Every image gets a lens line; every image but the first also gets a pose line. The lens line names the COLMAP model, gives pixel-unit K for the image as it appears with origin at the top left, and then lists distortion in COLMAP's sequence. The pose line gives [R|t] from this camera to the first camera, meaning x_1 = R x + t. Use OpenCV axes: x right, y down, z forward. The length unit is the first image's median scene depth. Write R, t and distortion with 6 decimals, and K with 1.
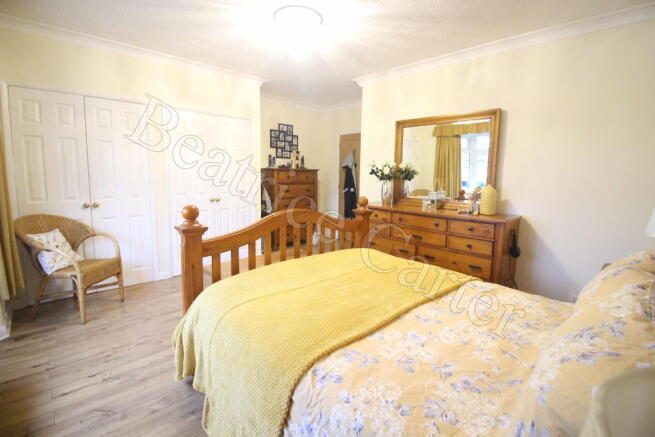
lens RADIAL K [[307.1, 0, 328.6], [0, 307.1, 207.8], [0, 0, 1]] dist [-0.000893, -0.000024]
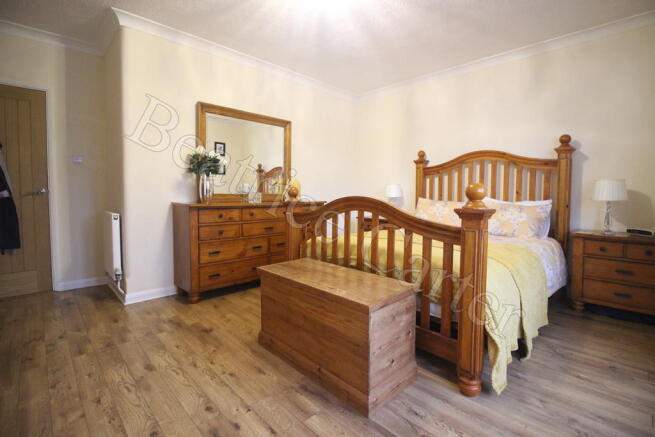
lens RADIAL K [[307.1, 0, 328.6], [0, 307.1, 207.8], [0, 0, 1]] dist [-0.000893, -0.000024]
pose [[-0.014073, -0.077263, 0.996911, -1.070605], [0.104488, 0.991438, 0.078314, -0.048554], [-0.994427, 0.105268, -0.005879, 1.176052]]
